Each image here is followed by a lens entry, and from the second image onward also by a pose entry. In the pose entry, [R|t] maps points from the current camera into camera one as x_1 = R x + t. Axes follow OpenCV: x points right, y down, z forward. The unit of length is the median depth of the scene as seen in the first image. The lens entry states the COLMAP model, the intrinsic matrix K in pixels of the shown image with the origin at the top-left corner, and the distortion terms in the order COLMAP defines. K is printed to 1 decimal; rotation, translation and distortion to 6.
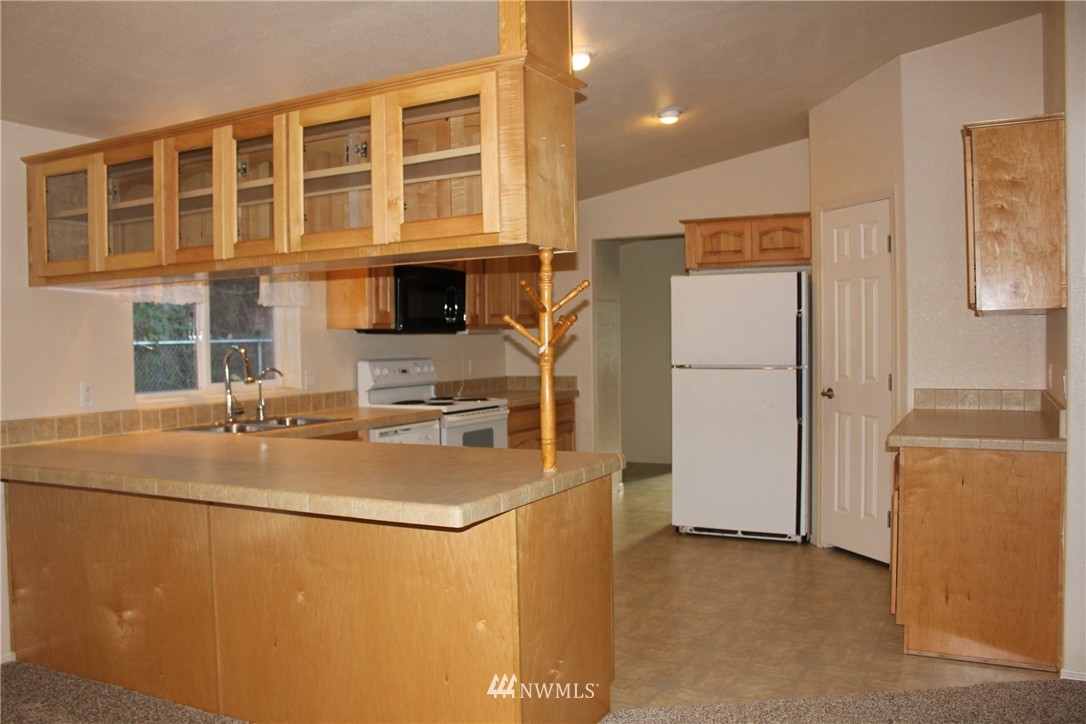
lens RADIAL K [[904.7, 0, 546.6], [0, 904.7, 364.0], [0, 0, 1]] dist [-0.127360, 0.048294]
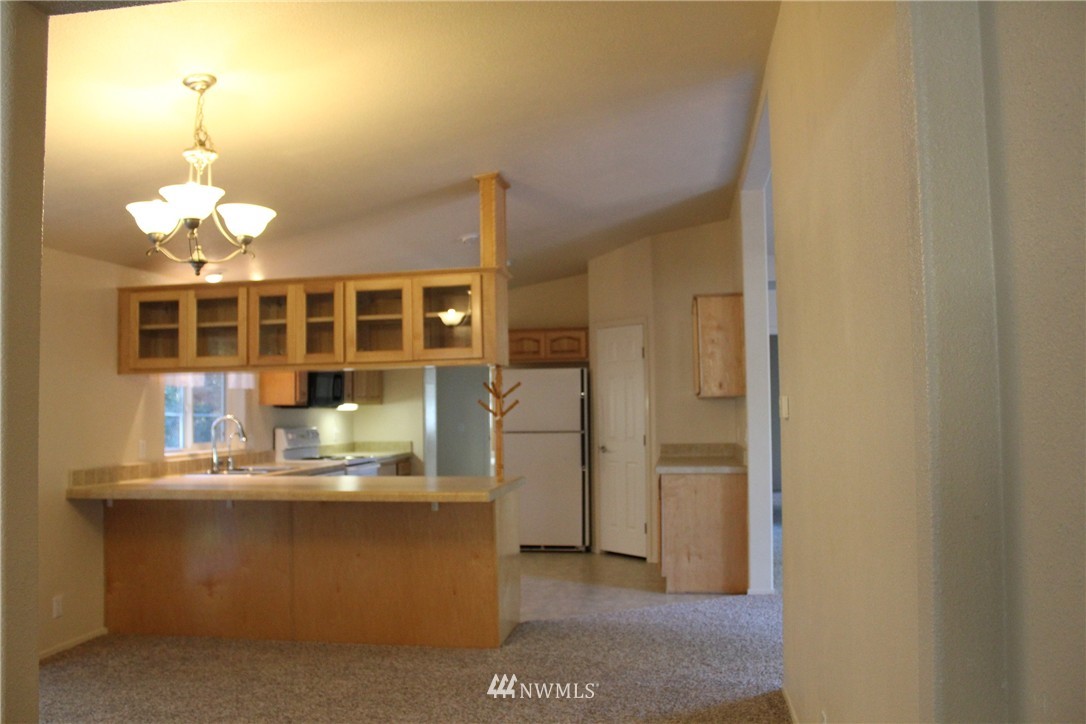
lens RADIAL K [[904.7, 0, 552.9], [0, 904.7, 365.1], [0, 0, 1]] dist [-0.127360, 0.048294]
pose [[0.947857, 0.018054, 0.318184, -0.274937], [0.008032, 0.996724, -0.080480, 0.014783], [-0.318595, 0.078839, 0.944607, -0.464581]]
